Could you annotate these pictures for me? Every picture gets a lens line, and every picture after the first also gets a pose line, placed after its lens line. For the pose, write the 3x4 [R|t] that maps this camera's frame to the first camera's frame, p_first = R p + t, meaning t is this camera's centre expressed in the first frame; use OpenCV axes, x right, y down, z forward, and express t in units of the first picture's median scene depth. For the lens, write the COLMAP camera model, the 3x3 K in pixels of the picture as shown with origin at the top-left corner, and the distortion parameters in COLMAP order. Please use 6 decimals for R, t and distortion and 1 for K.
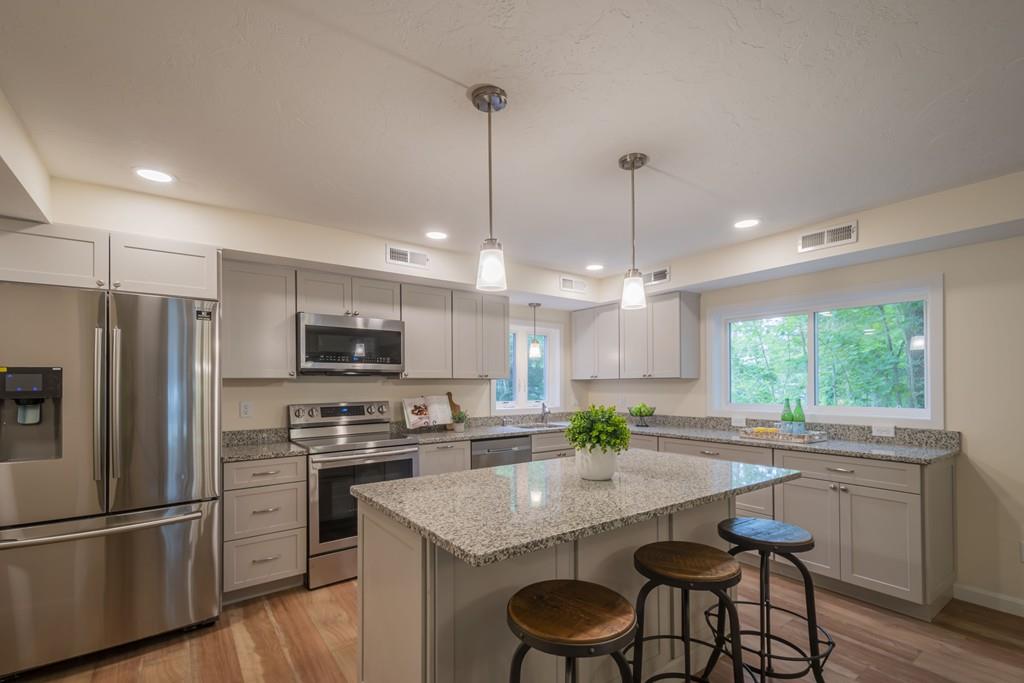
lens RADIAL K [[456.2, 0, 531.3], [0, 456.2, 384.6], [0, 0, 1]] dist [0.031686, -0.015262]
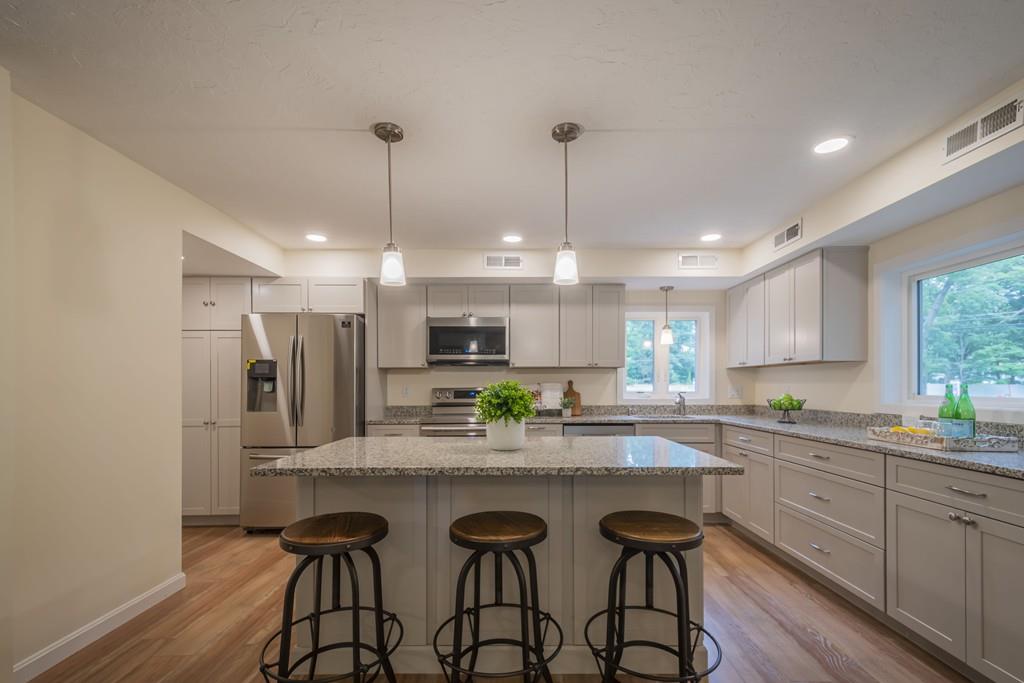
lens RADIAL K [[456.2, 0, 531.3], [0, 456.2, 384.6], [0, 0, 1]] dist [0.031686, -0.015262]
pose [[0.808096, 0.002976, -0.589044, 0.474081], [-0.002272, 0.999996, 0.001936, 0.031040], [0.589047, -0.000227, 0.808099, 0.105561]]
